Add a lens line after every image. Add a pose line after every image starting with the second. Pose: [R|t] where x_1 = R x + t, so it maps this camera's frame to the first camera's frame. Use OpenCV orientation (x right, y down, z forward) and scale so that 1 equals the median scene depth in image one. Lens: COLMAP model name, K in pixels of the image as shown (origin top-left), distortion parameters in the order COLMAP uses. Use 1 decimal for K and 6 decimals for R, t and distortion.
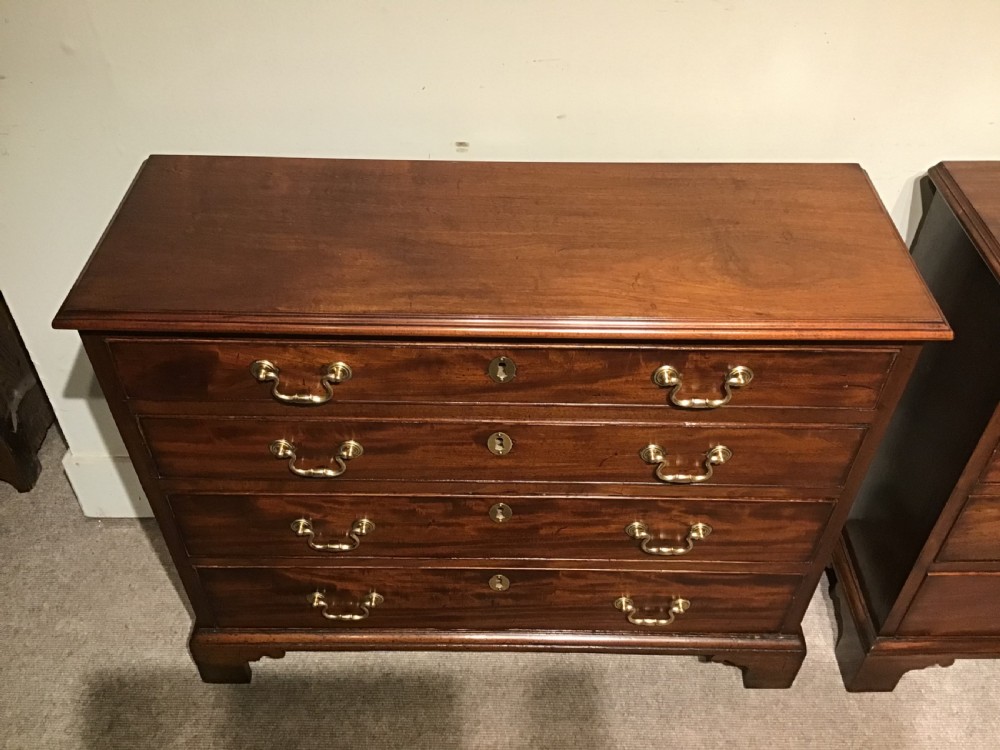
lens RADIAL K [[910.5, 0, 500.0], [0, 910.5, 375.0], [0, 0, 1]] dist [0.122045, -0.257964]
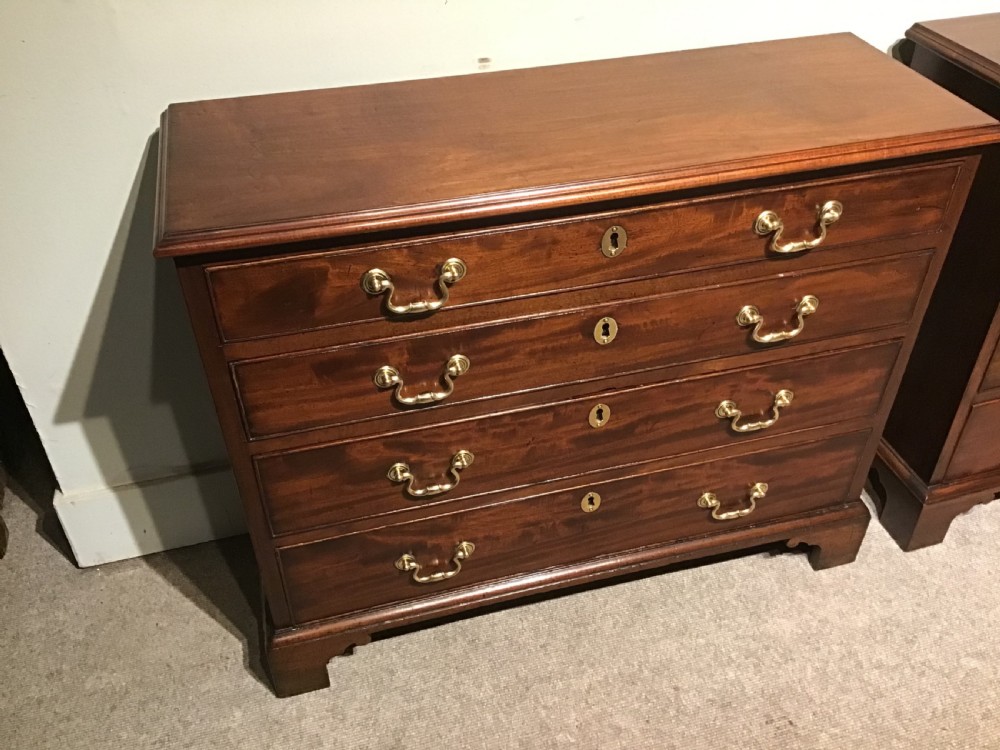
lens RADIAL K [[910.5, 0, 500.0], [0, 910.5, 375.0], [0, 0, 1]] dist [0.122045, -0.257964]
pose [[0.963189, -0.181082, 0.198685, -0.278669], [0.195368, 0.979206, -0.054659, 0.136251], [-0.184656, 0.091464, 0.978538, 0.054211]]
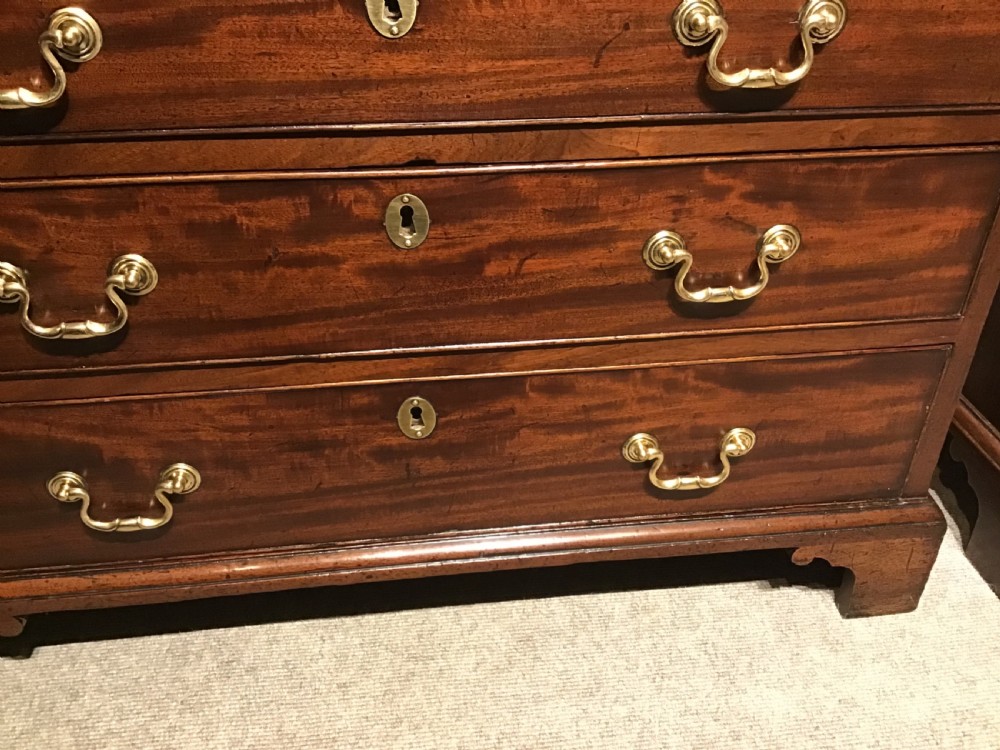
lens RADIAL K [[910.5, 0, 500.0], [0, 910.5, 375.0], [0, 0, 1]] dist [0.122045, -0.257964]
pose [[0.990795, -0.074755, 0.112858, -0.011694], [0.093459, 0.980866, -0.170784, 0.316858], [-0.097932, 0.179760, 0.978824, 0.489354]]
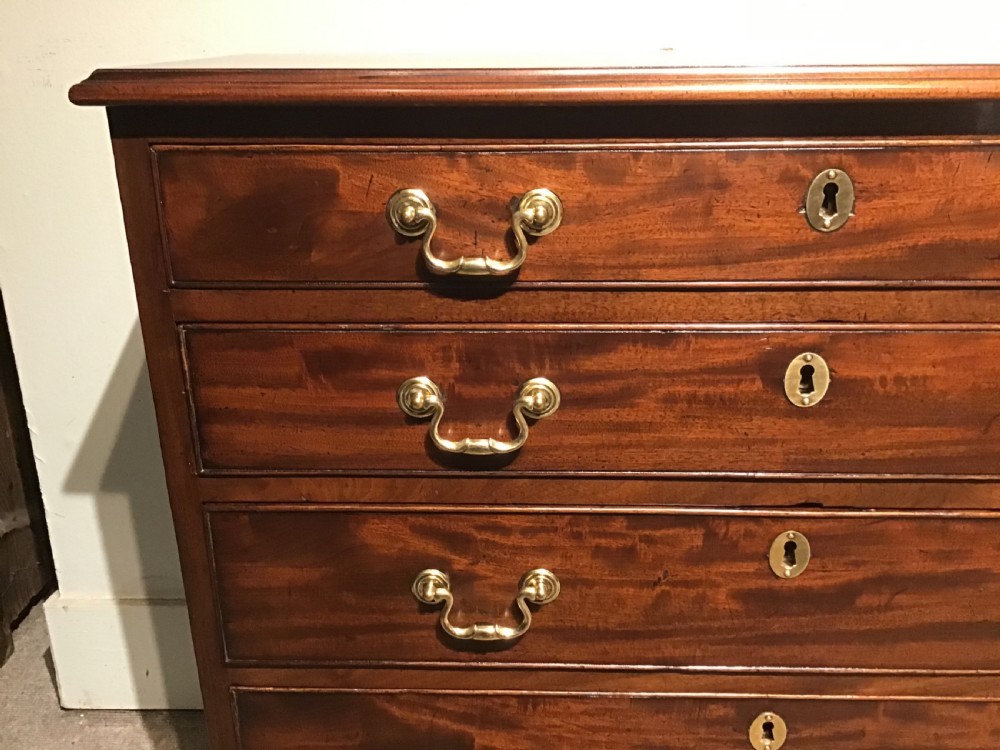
lens RADIAL K [[910.5, 0, 500.0], [0, 910.5, 375.0], [0, 0, 1]] dist [0.122045, -0.257964]
pose [[0.999446, -0.010403, -0.031600, -0.151374], [-0.002693, 0.921437, -0.388520, 0.259765], [0.033159, 0.388390, 0.920898, 0.417817]]
